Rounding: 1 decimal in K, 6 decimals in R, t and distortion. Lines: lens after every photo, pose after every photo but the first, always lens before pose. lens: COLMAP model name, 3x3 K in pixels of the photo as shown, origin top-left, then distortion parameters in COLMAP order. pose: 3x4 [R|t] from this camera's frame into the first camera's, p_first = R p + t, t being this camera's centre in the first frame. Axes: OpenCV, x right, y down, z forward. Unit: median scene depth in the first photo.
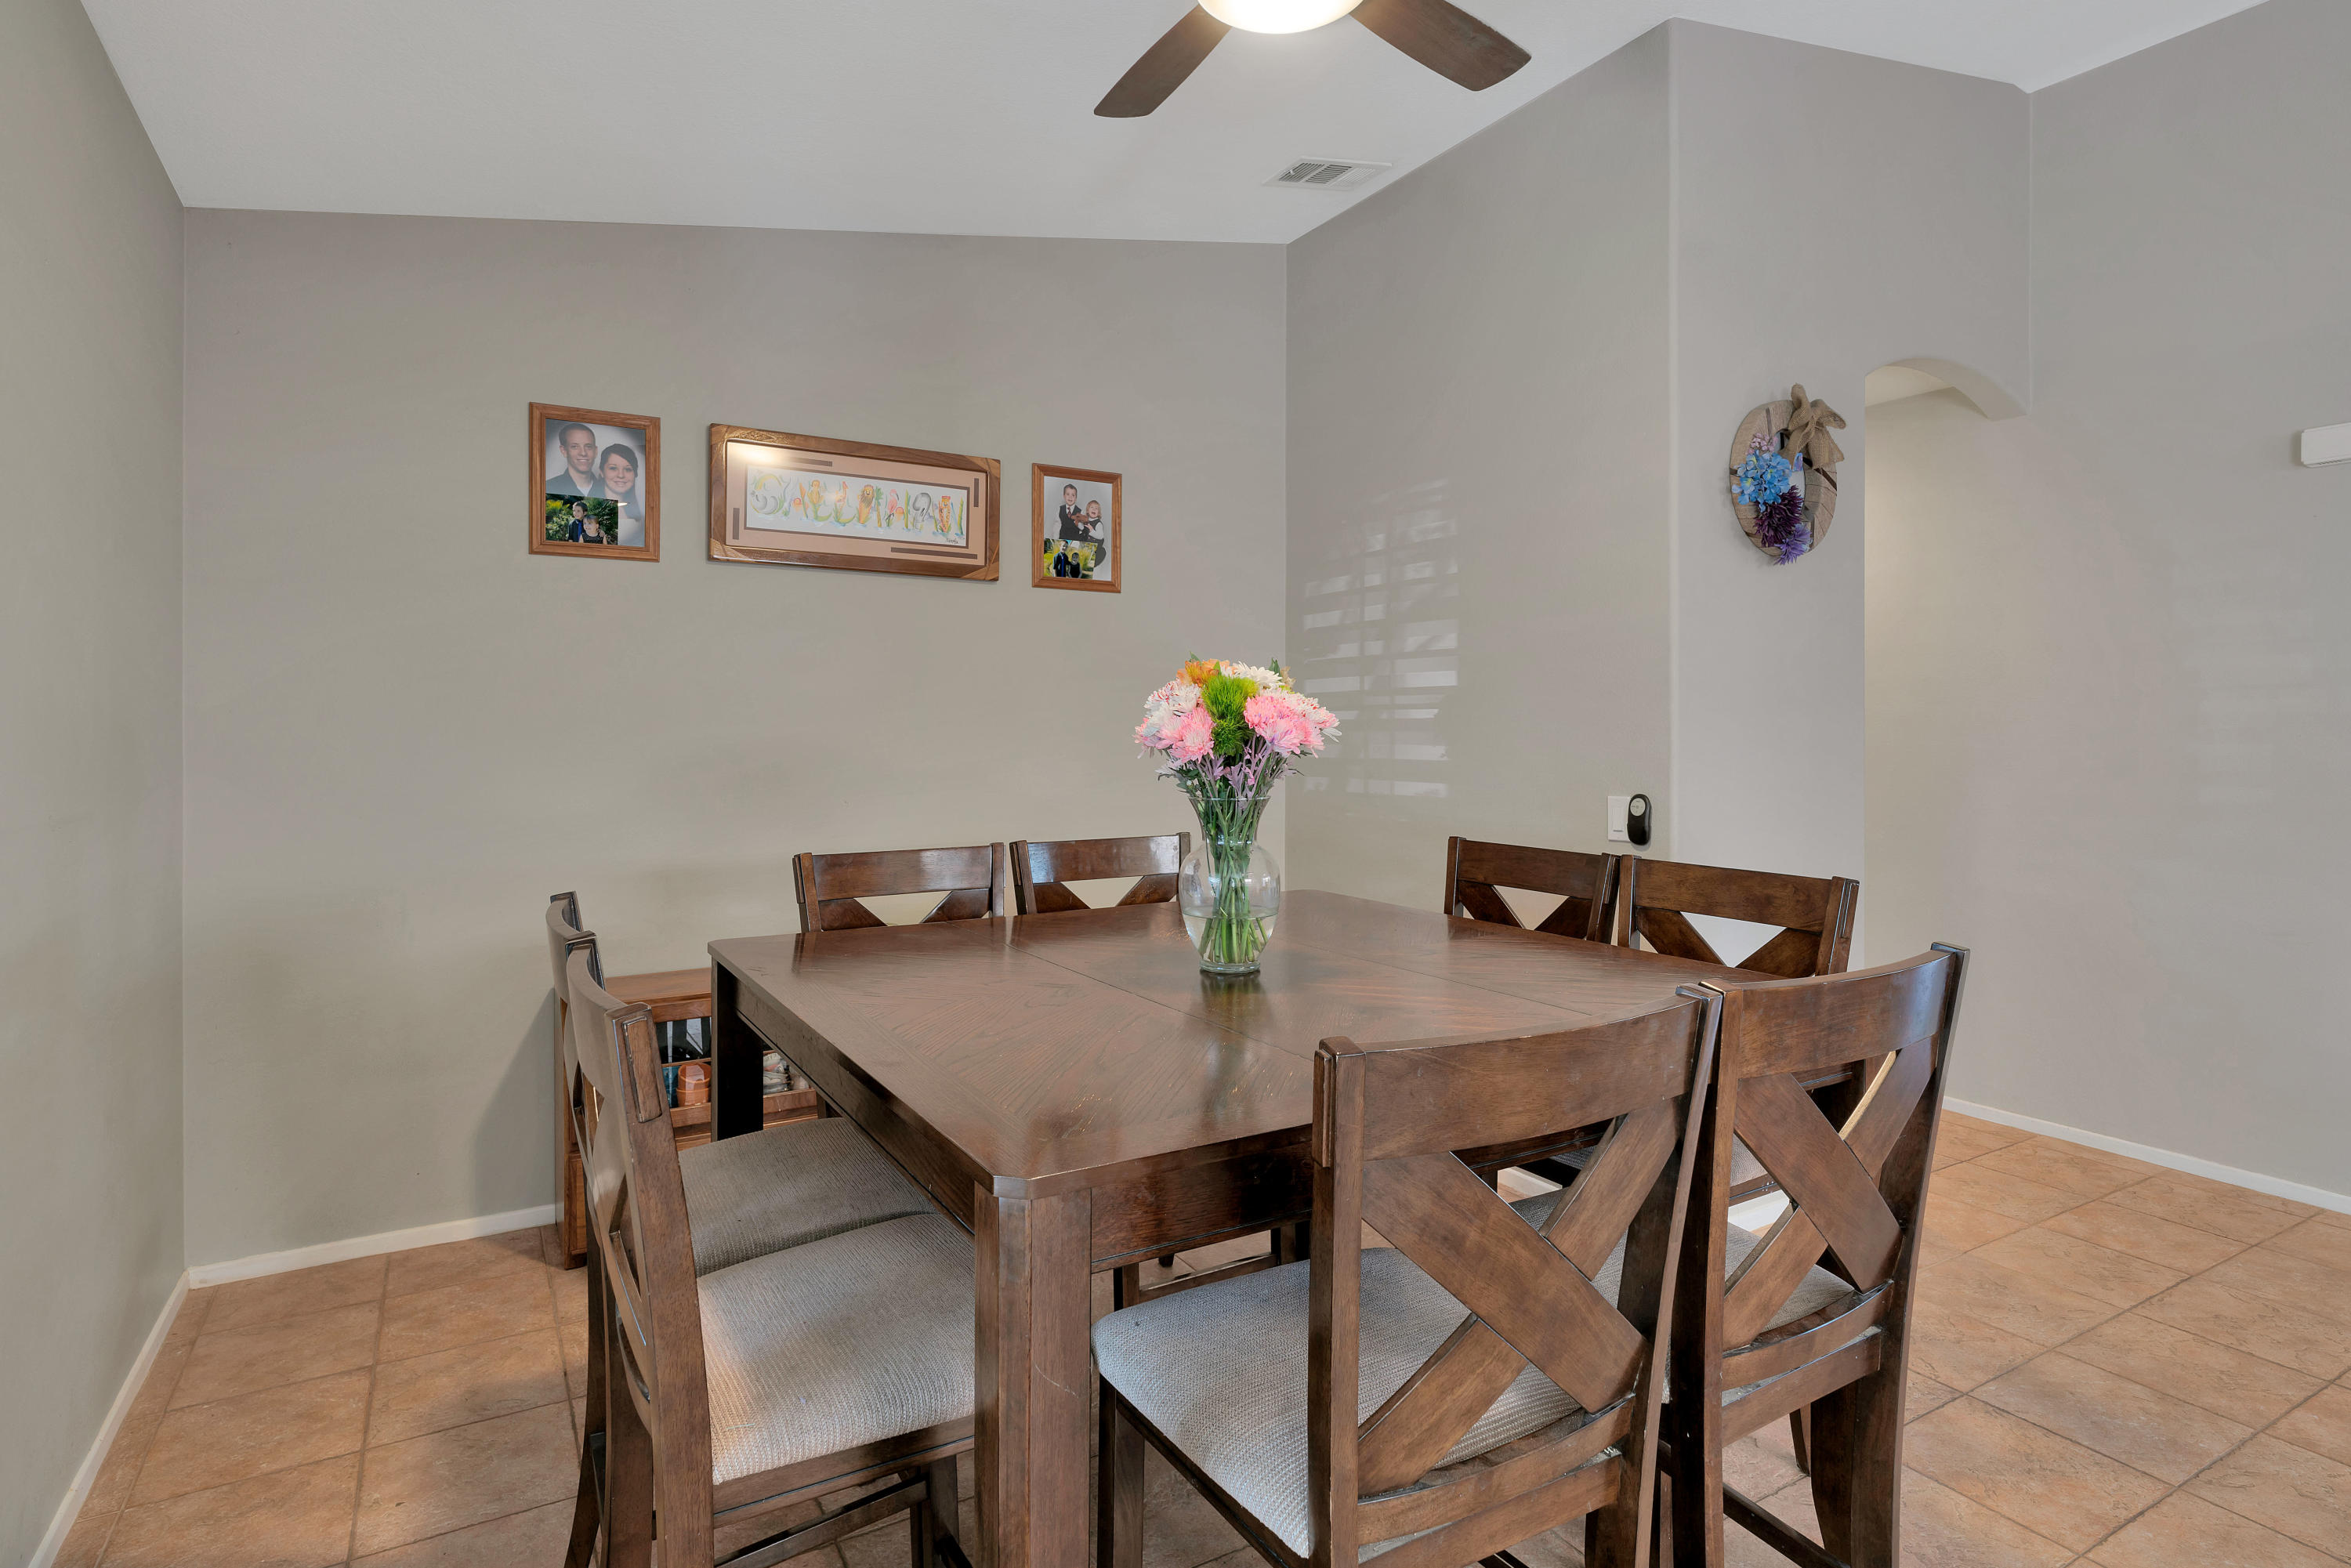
lens RADIAL K [[1210.8, 0, 1167.6], [0, 1210.8, 766.1], [0, 0, 1]] dist [-0.010938, 0.008261]
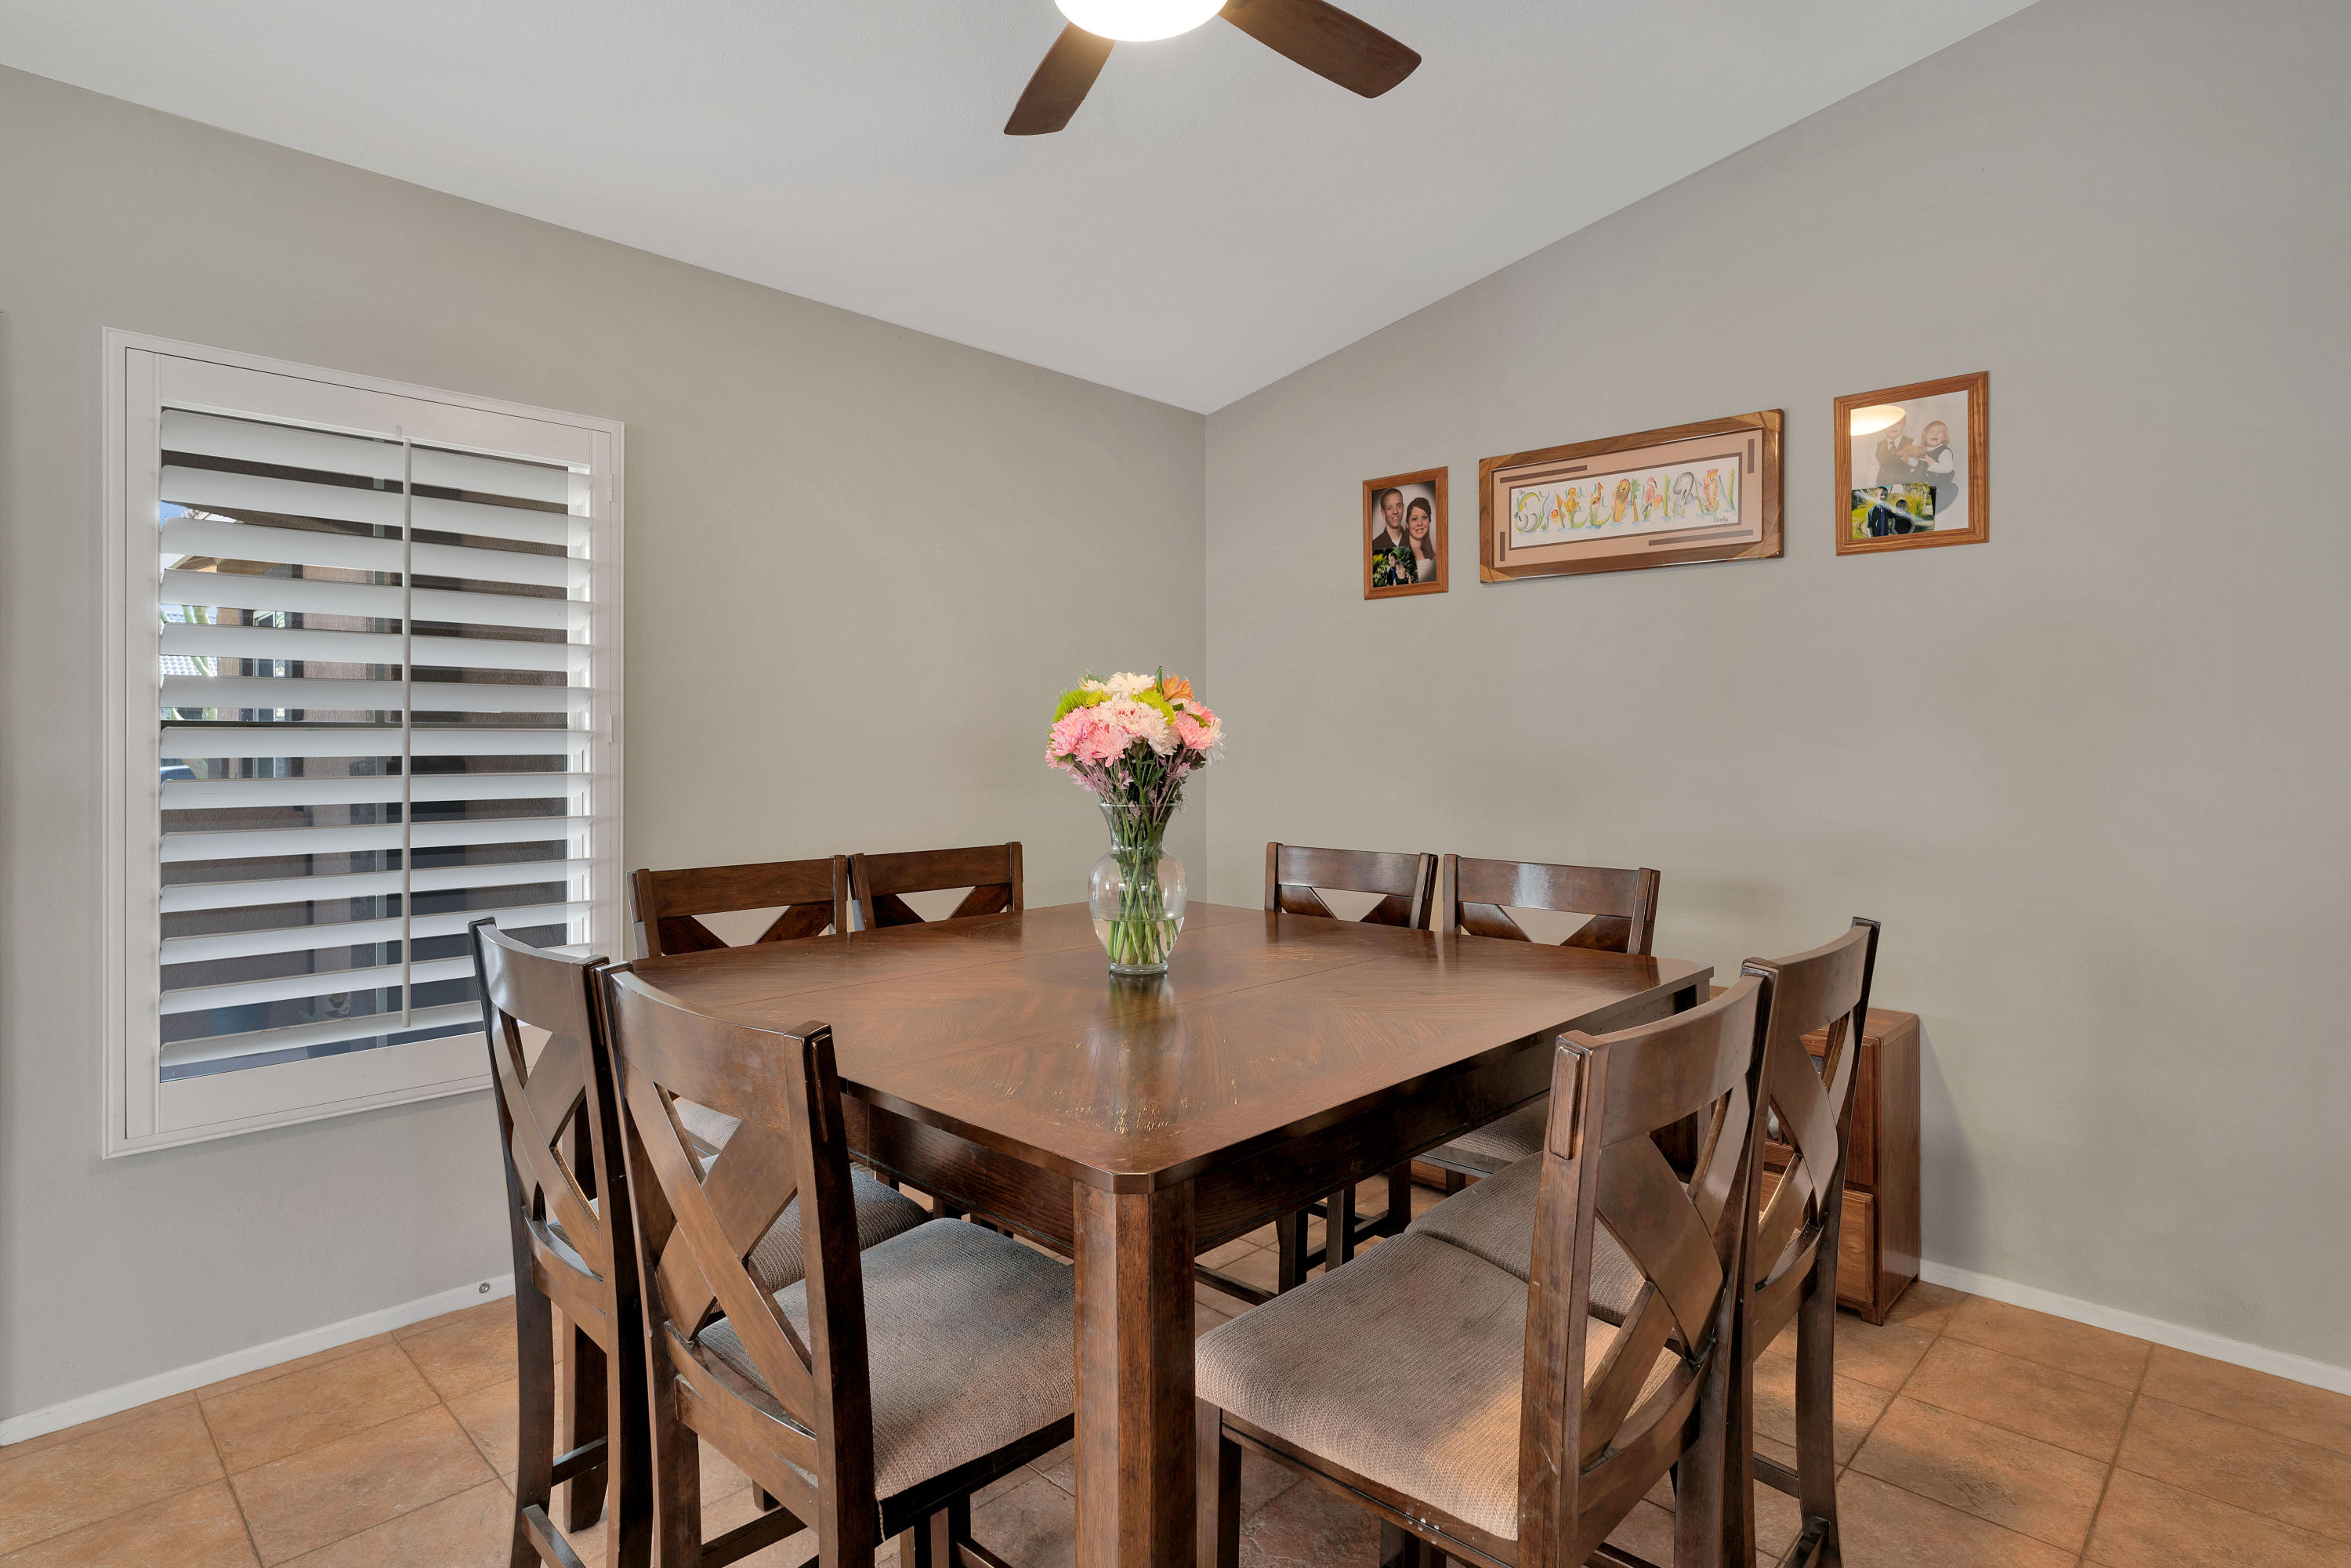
lens RADIAL K [[1210.8, 0, 1168.4], [0, 1210.8, 792.9], [0, 0, 1]] dist [-0.010938, 0.008261]
pose [[0.263783, 0.048497, -0.963362, 0.615817], [-0.024006, 0.998756, 0.043706, -0.020736], [0.964283, 0.011598, 0.264619, 0.429288]]
